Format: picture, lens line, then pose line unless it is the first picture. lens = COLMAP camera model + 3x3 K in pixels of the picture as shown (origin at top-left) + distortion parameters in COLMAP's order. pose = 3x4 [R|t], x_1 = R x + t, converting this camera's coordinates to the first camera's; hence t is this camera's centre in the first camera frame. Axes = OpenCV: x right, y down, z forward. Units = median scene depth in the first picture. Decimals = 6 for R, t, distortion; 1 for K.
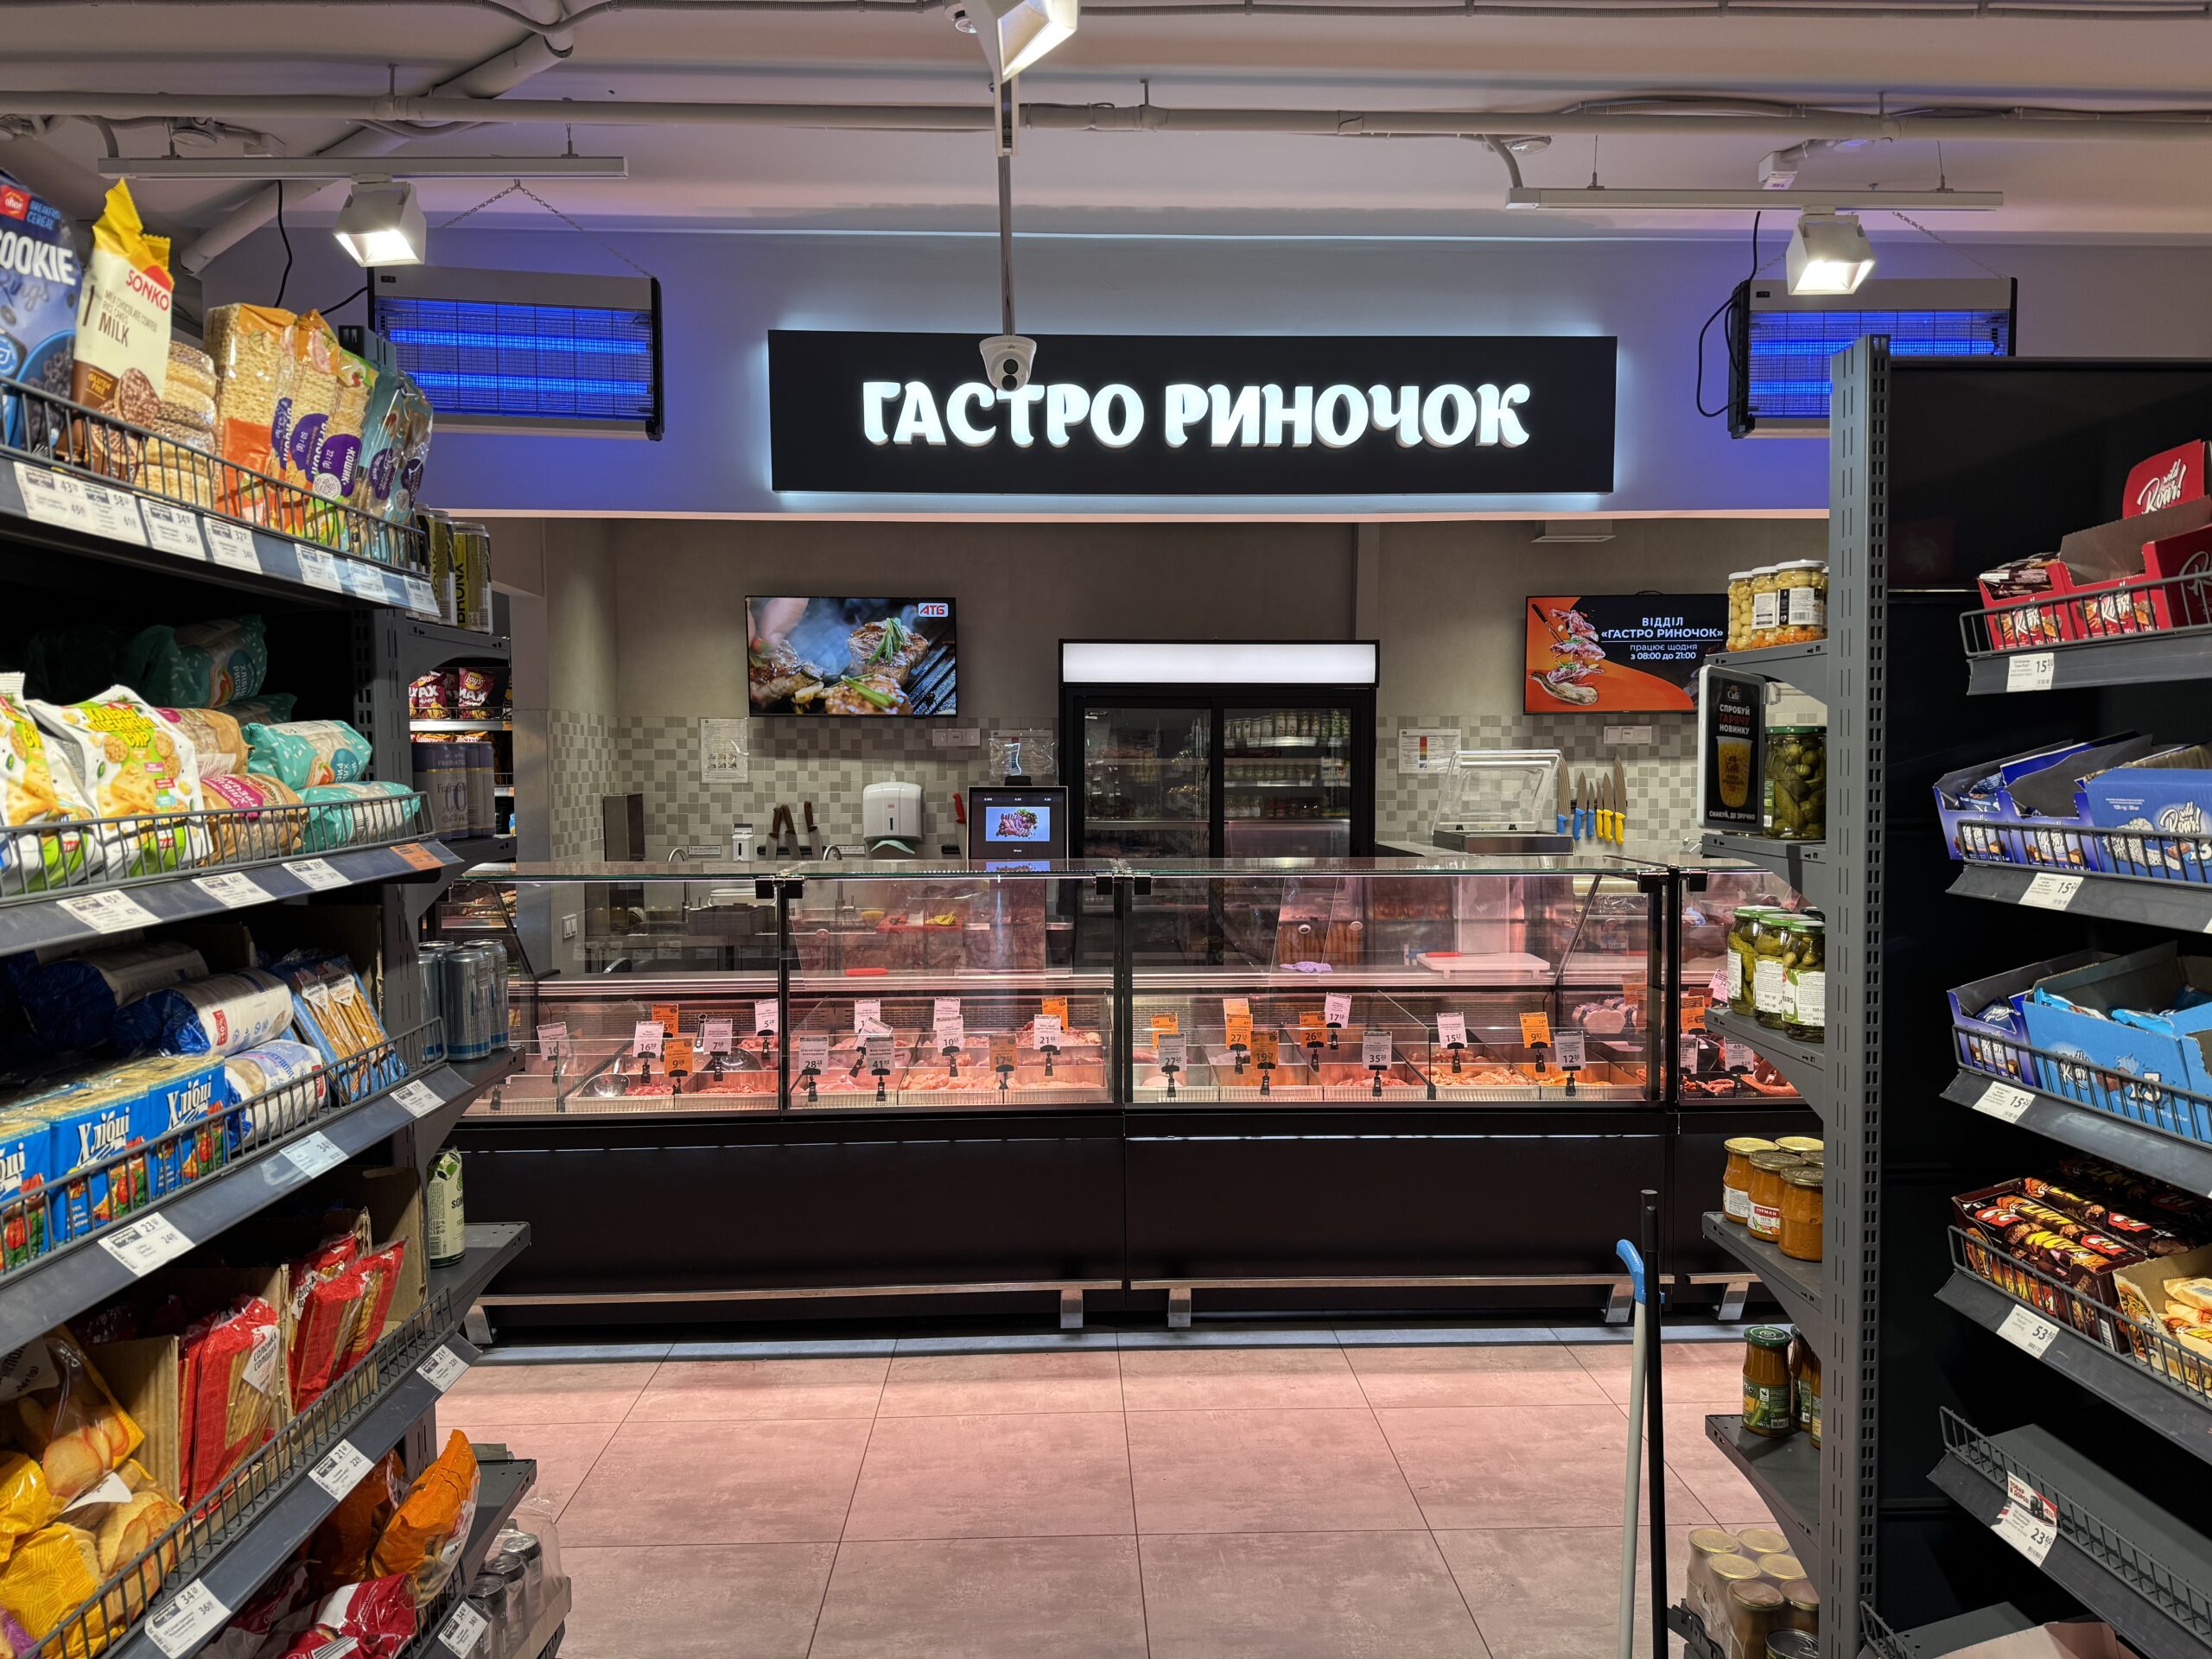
lens RADIAL K [[1572.2, 0, 1120.8], [0, 1572.2, 850.5], [0, 0, 1]] dist [0.019102, -0.049347]
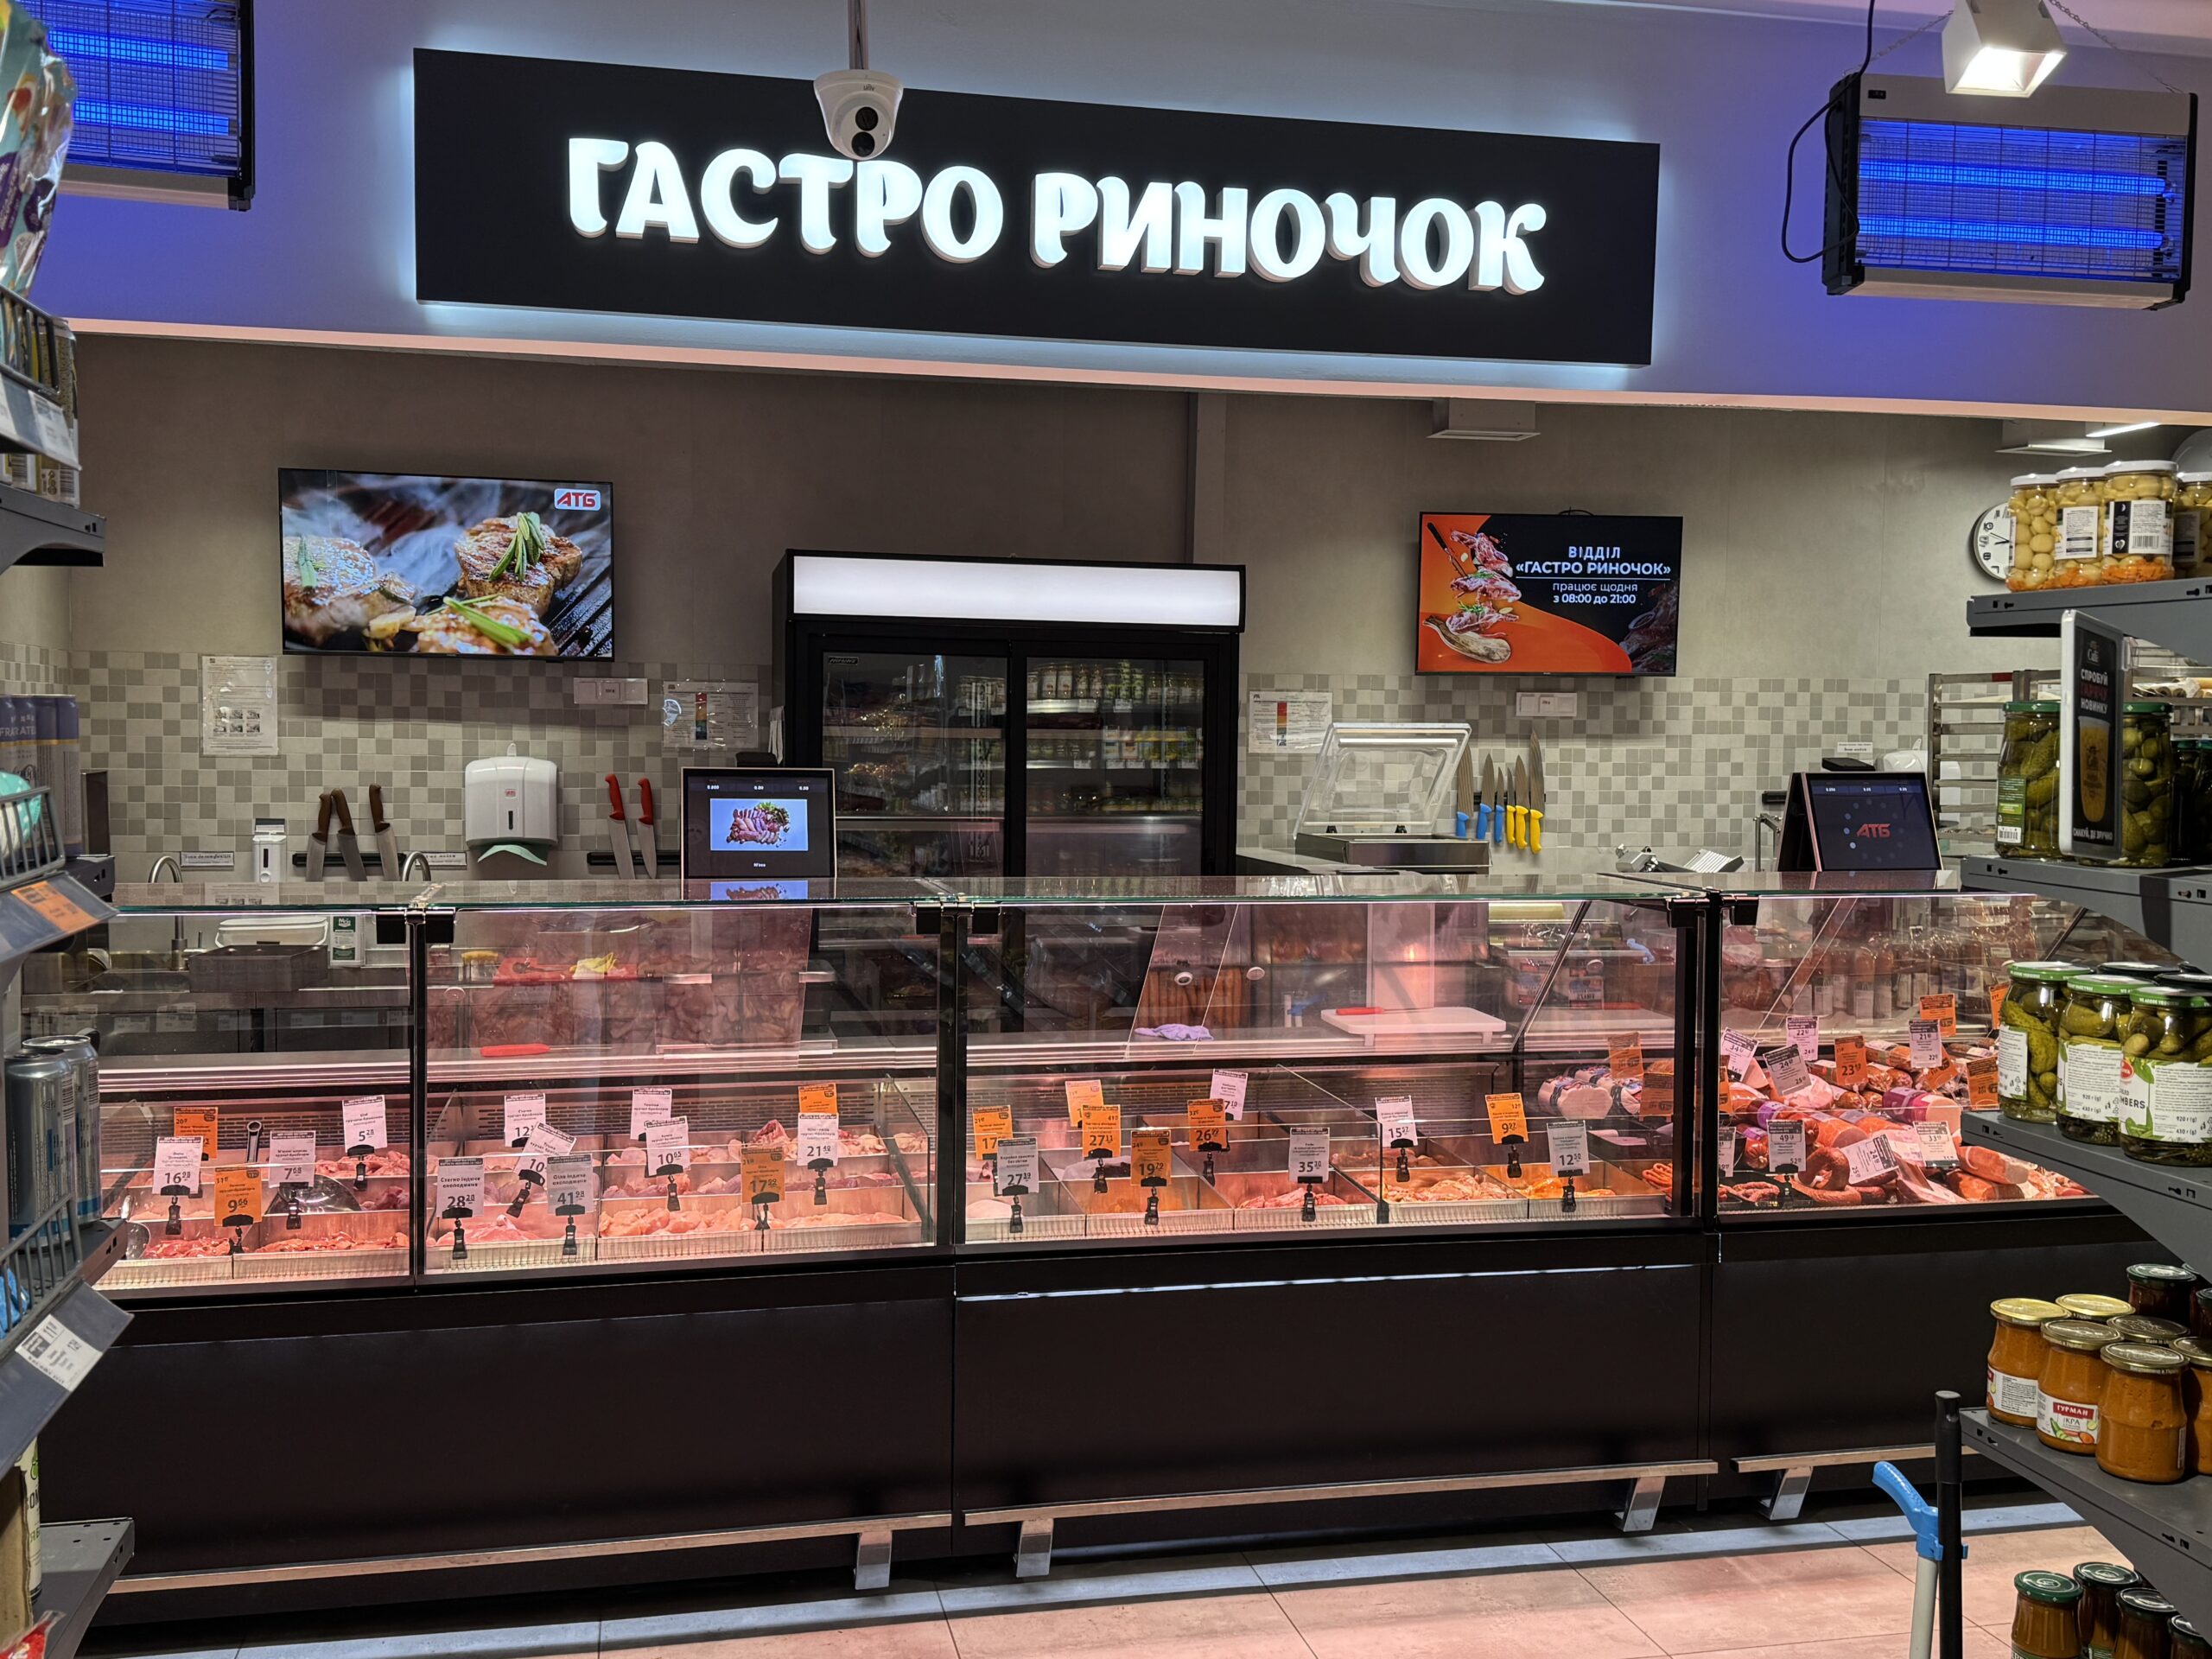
lens RADIAL K [[2142.2, 0, 1149.9], [0, 2142.2, 848.4], [0, 0, 1]] dist [0.021839, 0.000000]
pose [[0.981000, 0.002870, 0.193987, -0.092726], [-0.002605, 0.999995, -0.001622, -0.006835], [-0.193991, 0.001085, 0.981003, 0.089459]]
